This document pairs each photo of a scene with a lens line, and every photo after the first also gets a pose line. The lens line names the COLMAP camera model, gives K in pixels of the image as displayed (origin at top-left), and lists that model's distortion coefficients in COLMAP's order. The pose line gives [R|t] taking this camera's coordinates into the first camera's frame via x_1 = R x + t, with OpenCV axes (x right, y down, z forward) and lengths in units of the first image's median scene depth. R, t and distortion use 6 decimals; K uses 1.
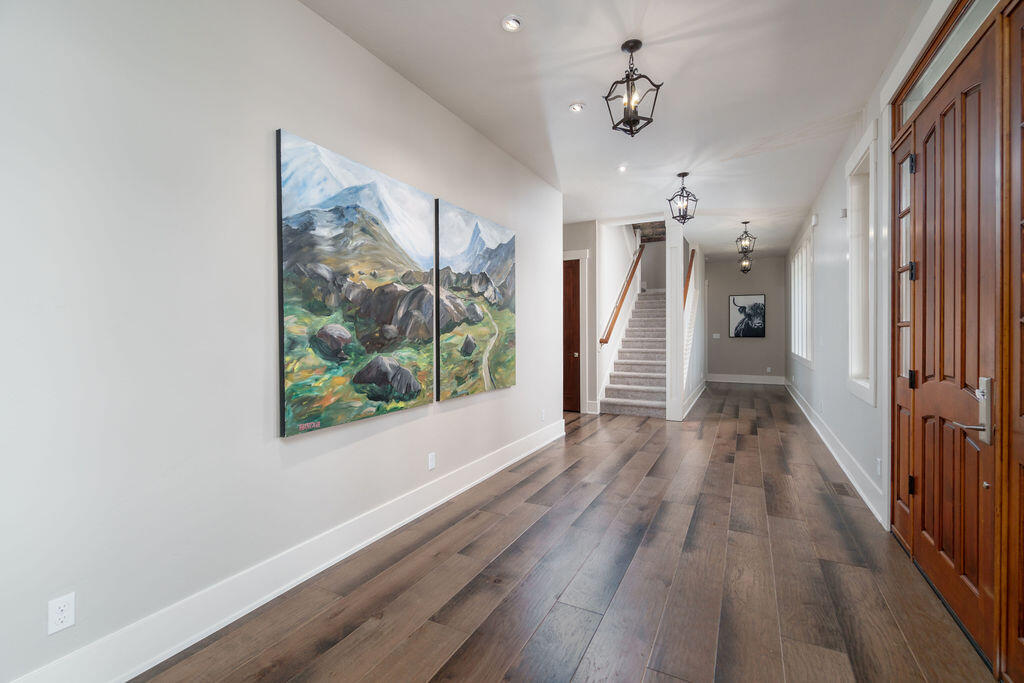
lens RADIAL K [[442.0, 0, 500.9], [0, 442.0, 334.6], [0, 0, 1]] dist [-0.003299, 0.000826]
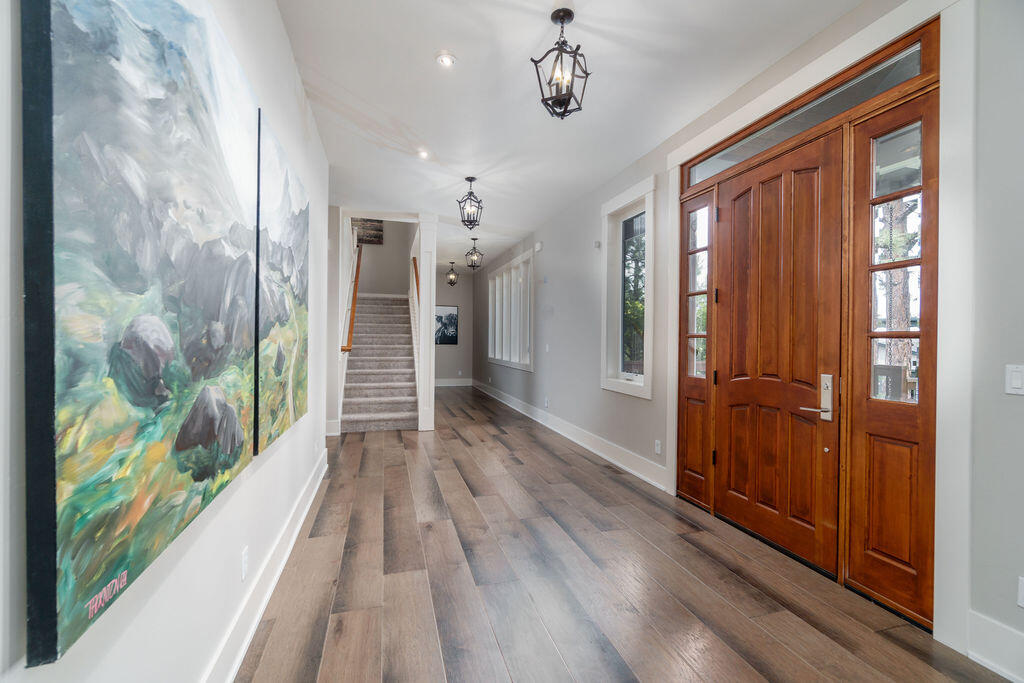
lens RADIAL K [[442.0, 0, 510.0], [0, 442.0, 341.1], [0, 0, 1]] dist [-0.003299, 0.000826]
pose [[0.712498, 0.005729, 0.701651, -0.366180], [-0.005416, 0.999982, -0.002665, -0.000611], [-0.701654, -0.001901, 0.712516, 0.412865]]
